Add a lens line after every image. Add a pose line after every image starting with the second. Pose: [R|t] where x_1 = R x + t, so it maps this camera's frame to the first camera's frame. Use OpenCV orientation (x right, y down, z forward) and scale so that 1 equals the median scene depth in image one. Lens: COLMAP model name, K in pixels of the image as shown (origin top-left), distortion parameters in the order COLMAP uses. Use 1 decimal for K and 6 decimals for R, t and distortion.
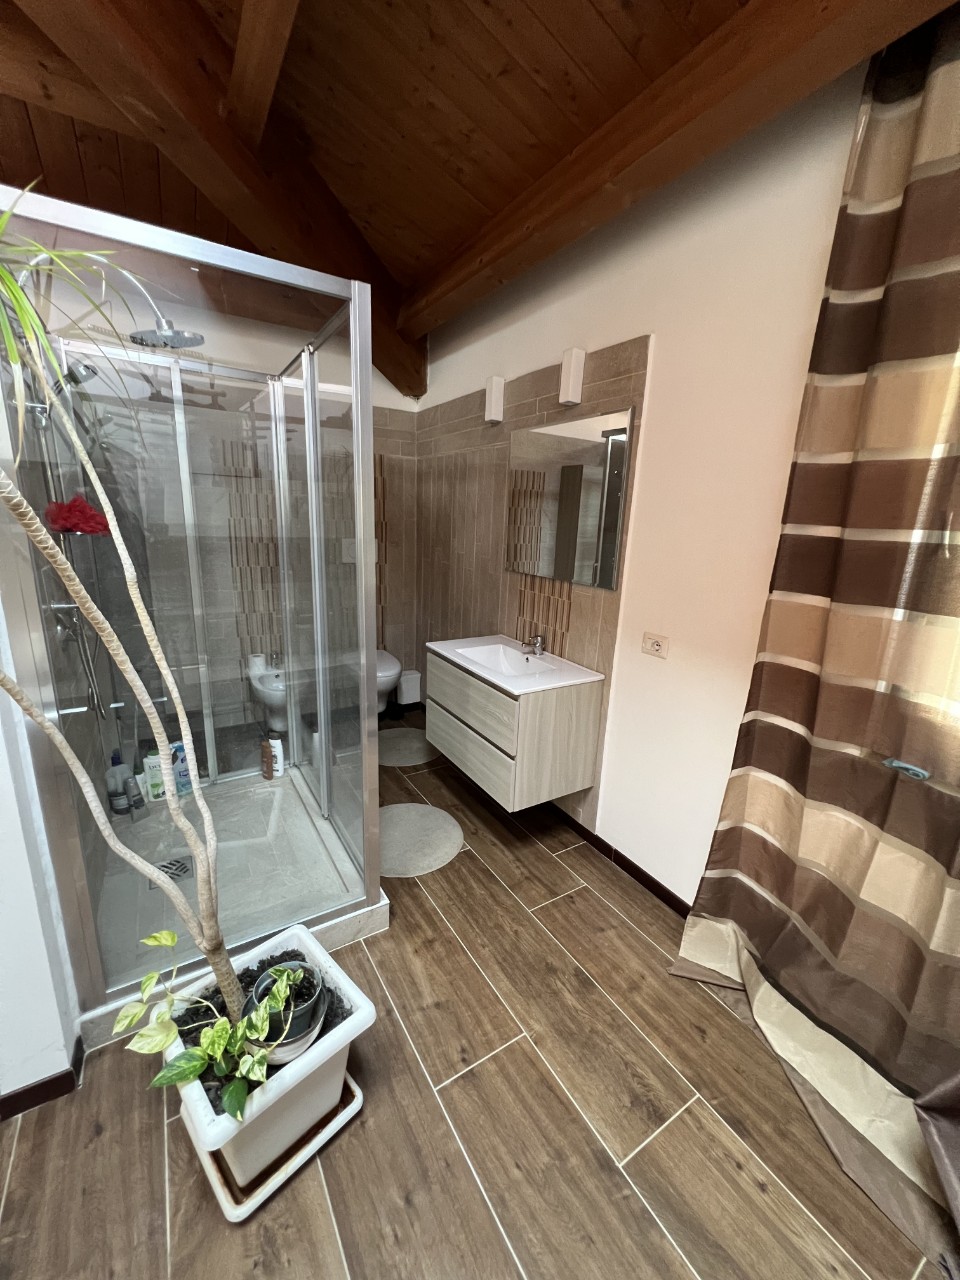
lens RADIAL K [[512.6, 0, 482.3], [0, 512.6, 635.9], [0, 0, 1]] dist [-0.005256, 0.001887]
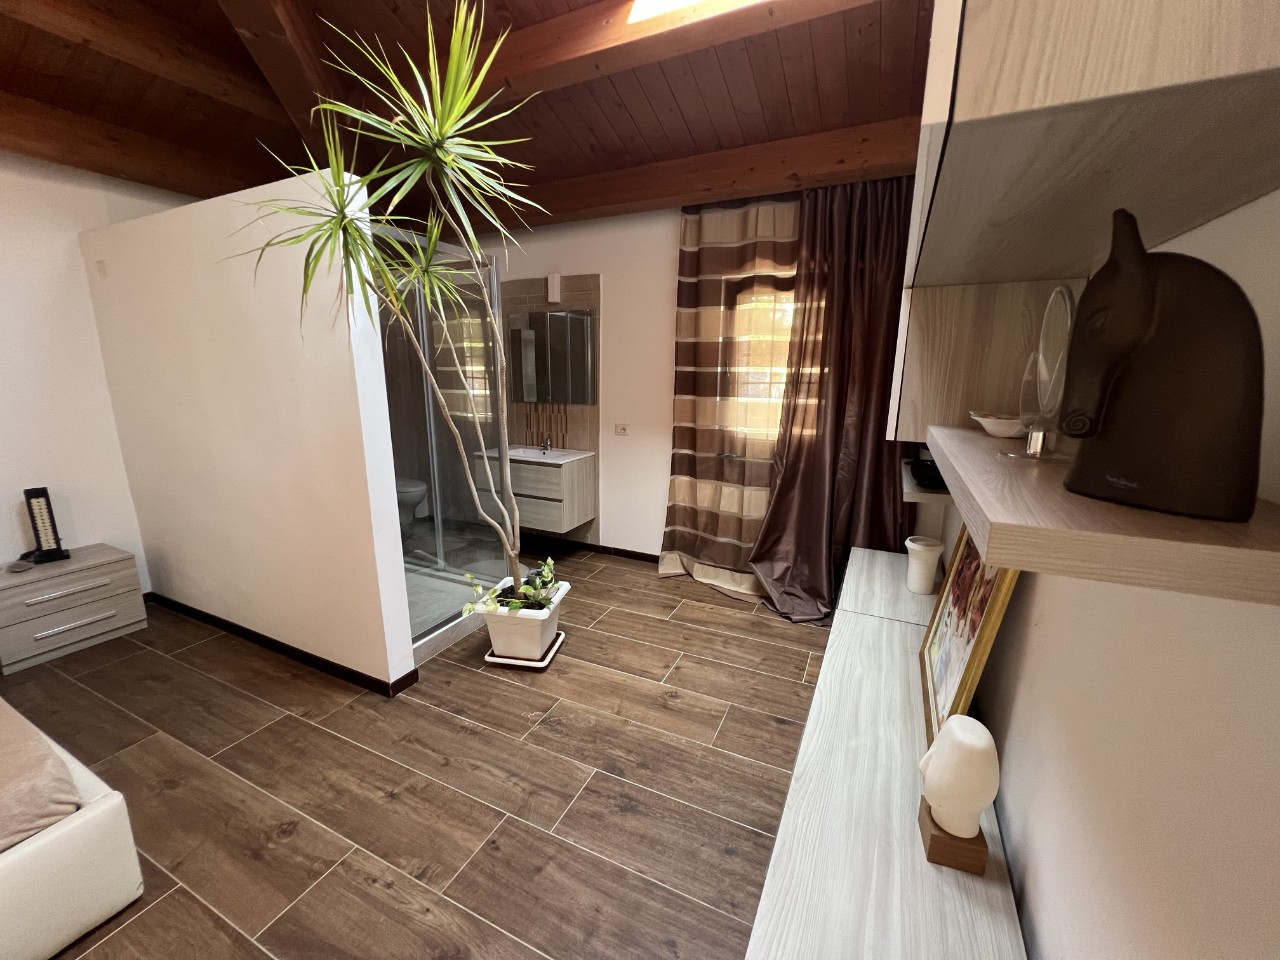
lens RADIAL K [[512.6, 0, 636.8], [0, 512.6, 475.1], [0, 0, 1]] dist [-0.005256, 0.001887]
pose [[0.842876, -0.142516, 0.518893, -0.780267], [0.150240, 0.988270, 0.027387, 0.171091], [-0.516709, 0.054875, 0.854401, -0.824877]]
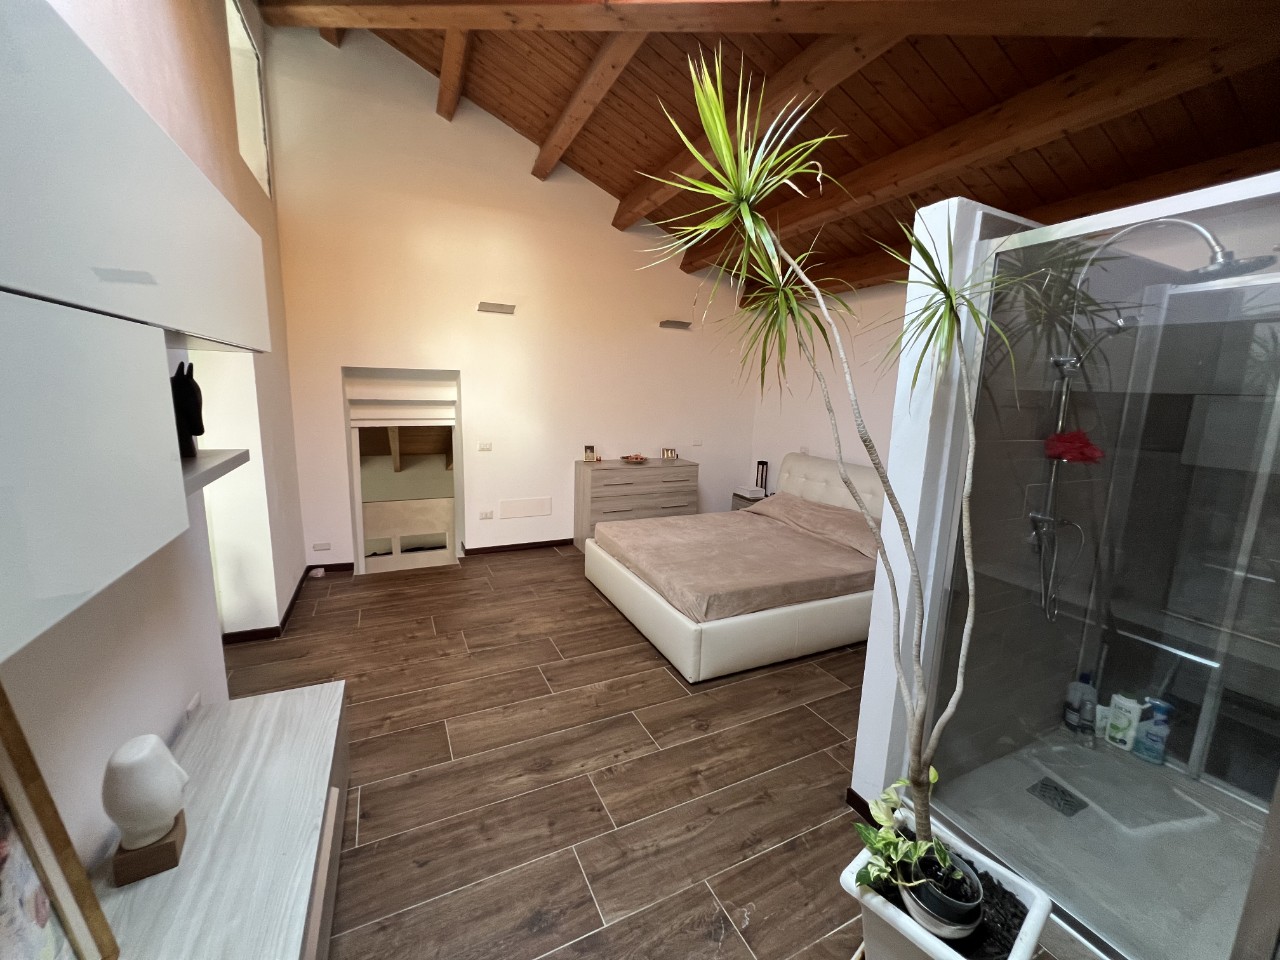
lens RADIAL K [[512.6, 0, 646.1], [0, 512.6, 492.1], [0, 0, 1]] dist [-0.005256, 0.001887]
pose [[-0.094214, 0.151107, -0.984017, 0.436718], [-0.259594, 0.950491, 0.170814, -0.078295], [0.961111, 0.271539, -0.050323, 0.154173]]
